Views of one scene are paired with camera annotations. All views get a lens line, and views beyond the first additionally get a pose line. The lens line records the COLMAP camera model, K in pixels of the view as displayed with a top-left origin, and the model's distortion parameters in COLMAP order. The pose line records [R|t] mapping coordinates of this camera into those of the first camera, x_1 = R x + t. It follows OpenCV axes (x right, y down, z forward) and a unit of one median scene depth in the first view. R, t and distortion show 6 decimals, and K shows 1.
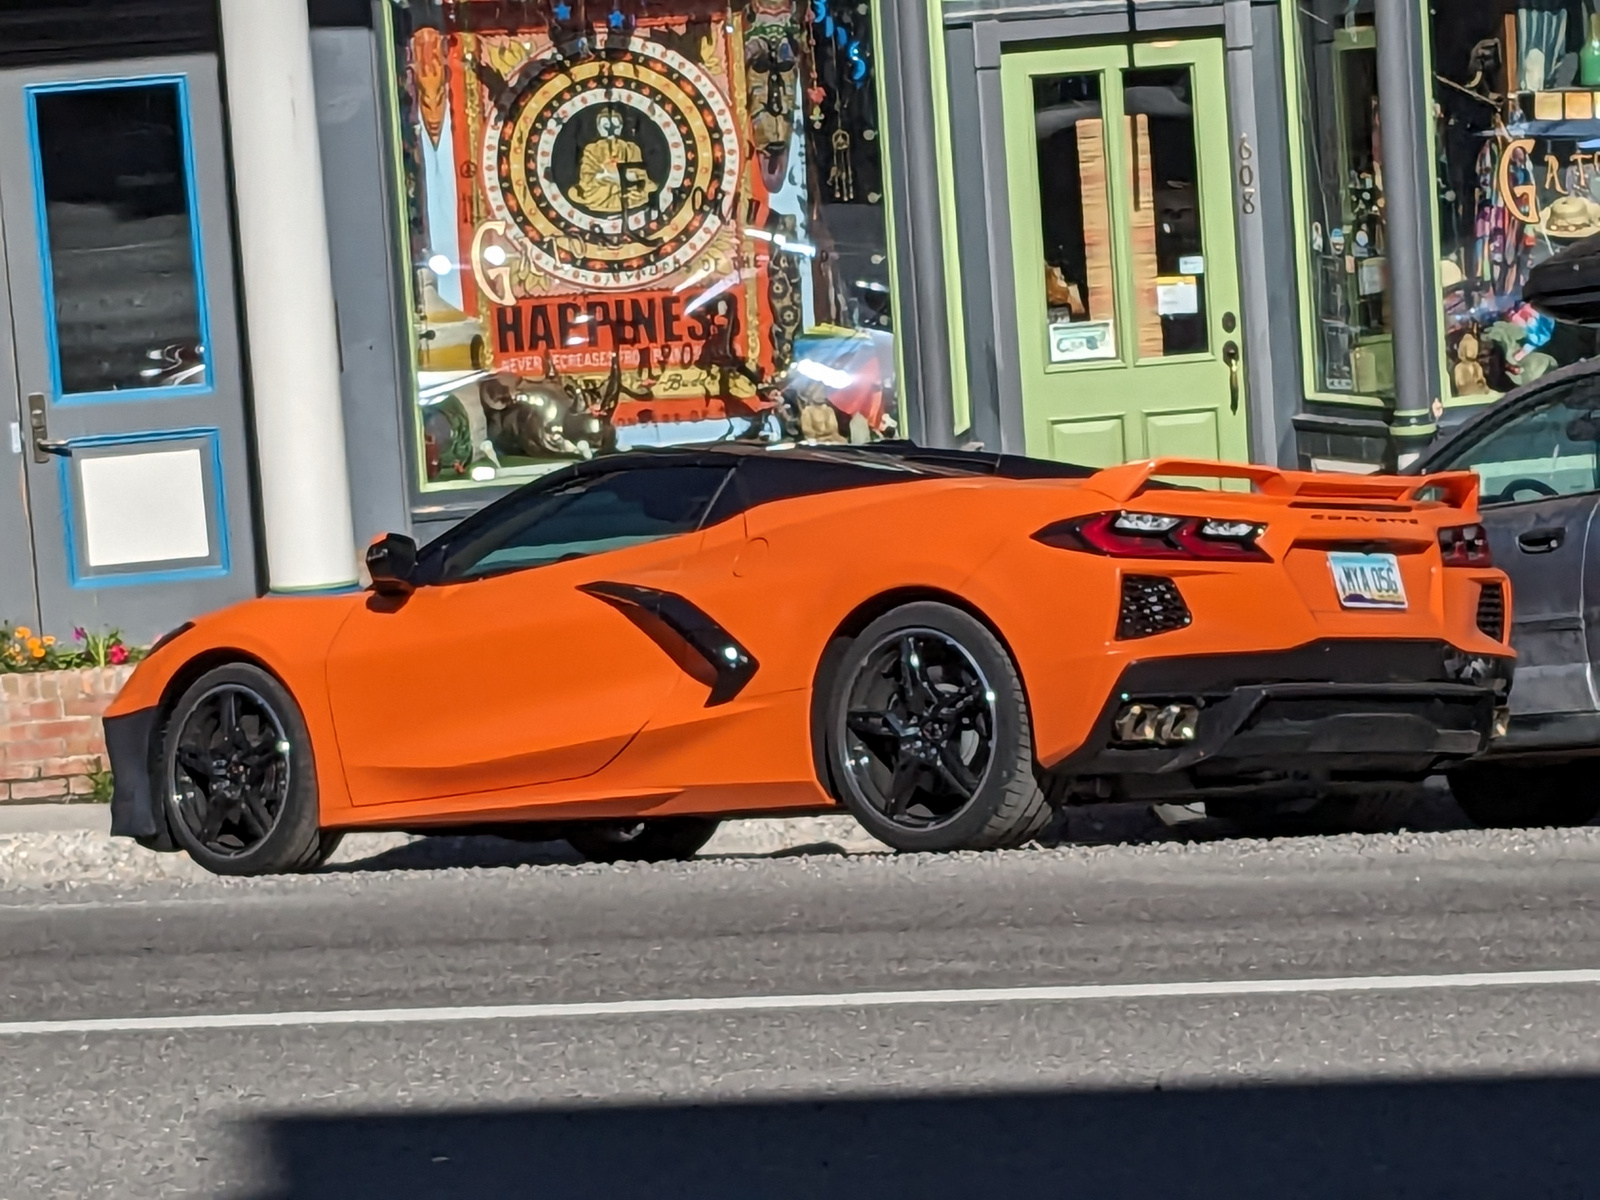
lens RADIAL K [[1277.5, 0, 806.9], [0, 1277.5, 594.6], [0, 0, 1]] dist [0.004676, -0.004743]
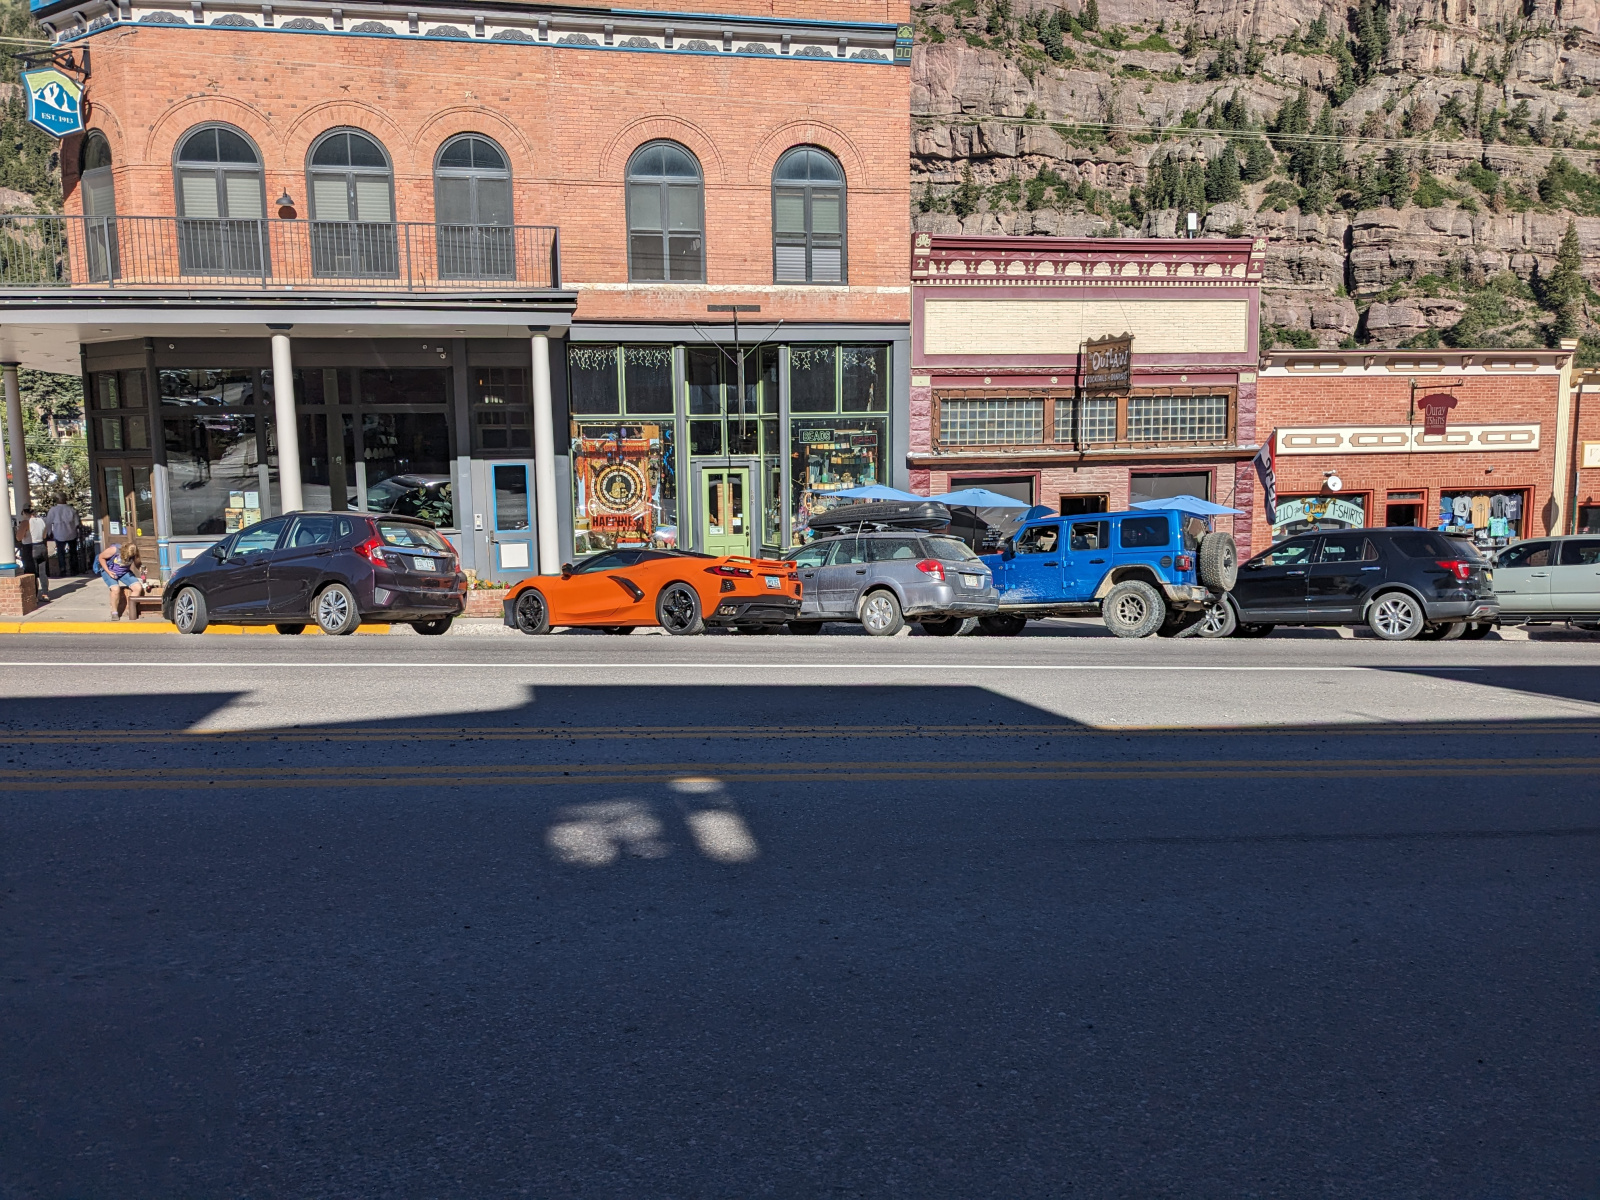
lens RADIAL K [[1277.5, 0, 806.3], [0, 1277.5, 601.2], [0, 0, 1]] dist [0.004676, -0.004743]
pose [[0.983659, 0.041970, 0.175083, -0.278983], [-0.056082, 0.995495, 0.076445, -0.318130], [-0.171086, -0.085015, 0.981581, -3.771999]]
